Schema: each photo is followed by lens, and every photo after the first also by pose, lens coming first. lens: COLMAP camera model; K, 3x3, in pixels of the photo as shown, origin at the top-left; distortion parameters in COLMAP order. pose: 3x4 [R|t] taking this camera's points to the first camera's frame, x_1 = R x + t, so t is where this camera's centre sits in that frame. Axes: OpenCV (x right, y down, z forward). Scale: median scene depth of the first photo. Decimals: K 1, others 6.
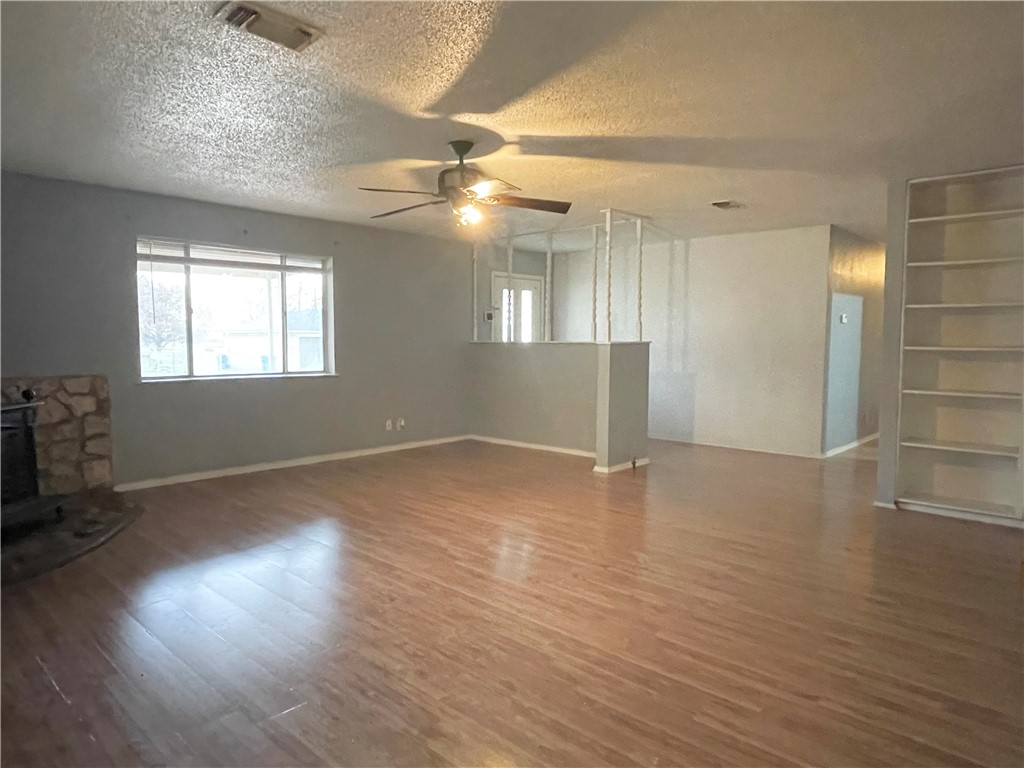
lens RADIAL K [[658.7, 0, 507.9], [0, 658.7, 383.0], [0, 0, 1]] dist [0.005544, 0.000931]
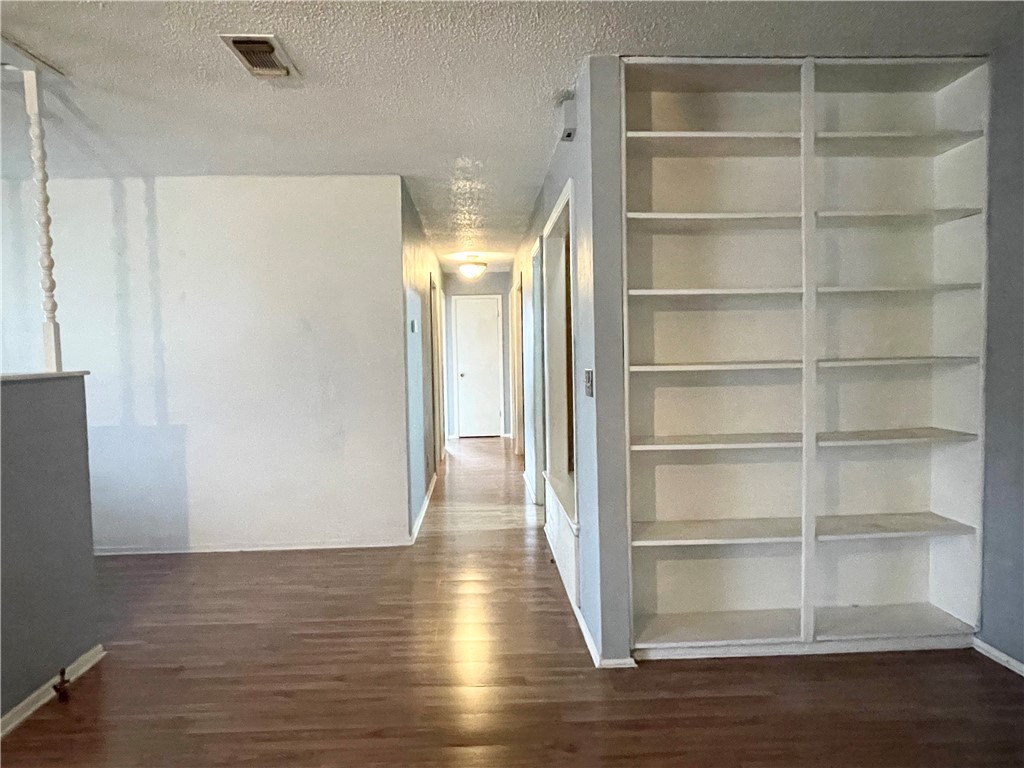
lens RADIAL K [[655.0, 0, 503.6], [0, 655.0, 384.9], [0, 0, 1]] dist [0.007060, 0.003583]
pose [[0.710256, -0.051288, 0.702072, 0.110383], [0.072428, 0.997374, -0.000412, -0.034631], [-0.700207, 0.051142, 0.712106, 0.514521]]
